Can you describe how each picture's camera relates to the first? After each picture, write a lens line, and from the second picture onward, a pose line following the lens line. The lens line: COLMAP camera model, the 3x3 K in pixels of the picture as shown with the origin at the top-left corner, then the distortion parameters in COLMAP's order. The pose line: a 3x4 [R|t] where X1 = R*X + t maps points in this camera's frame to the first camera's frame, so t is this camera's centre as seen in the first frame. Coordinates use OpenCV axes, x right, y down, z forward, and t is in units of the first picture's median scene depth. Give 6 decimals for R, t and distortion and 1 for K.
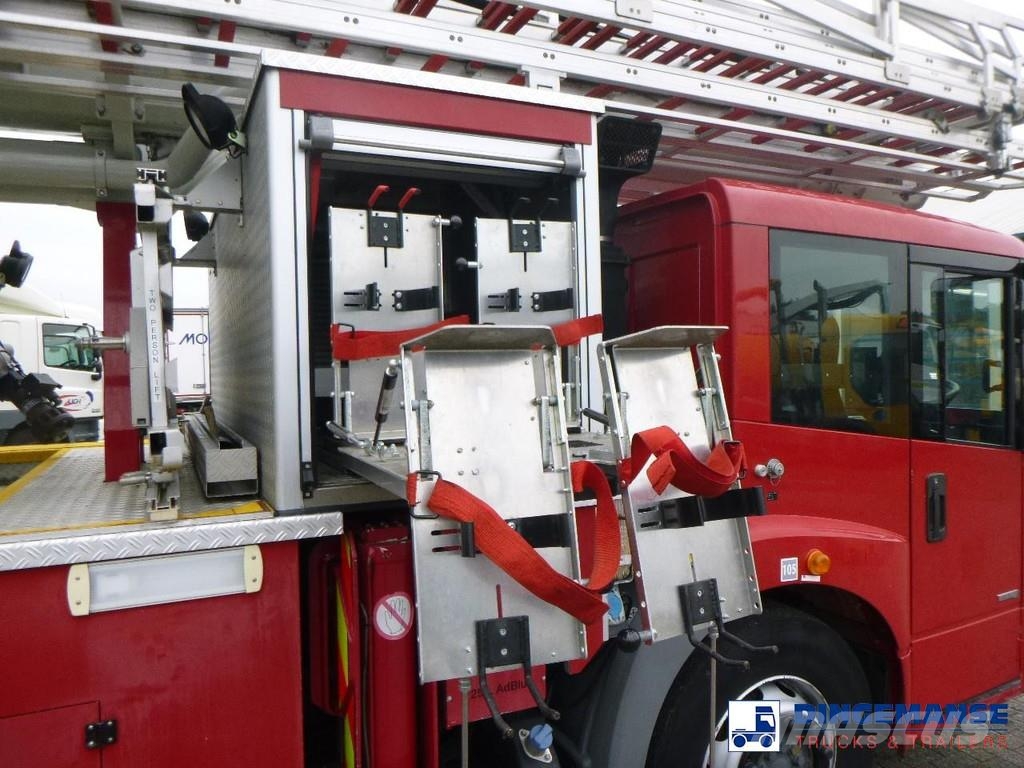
lens RADIAL K [[736.2, 0, 512.0], [0, 736.2, 384.0], [0, 0, 1]] dist [-0.038519, 0.000035]
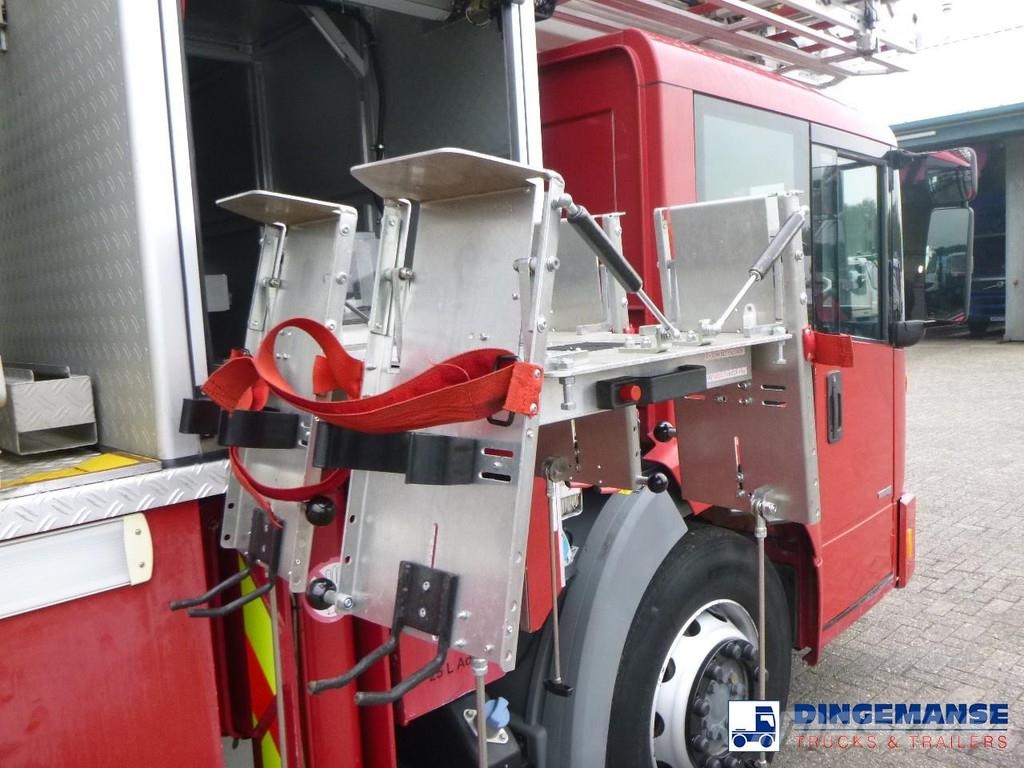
lens RADIAL K [[838.5, 0, 512.0], [0, 838.5, 384.0], [0, 0, 1]] dist [-0.046223, 0.010813]
pose [[0.944533, -0.064607, 0.322000, -0.212055], [0.039238, 0.995636, 0.084669, 0.041487], [-0.326065, -0.067338, 0.942946, 0.145686]]
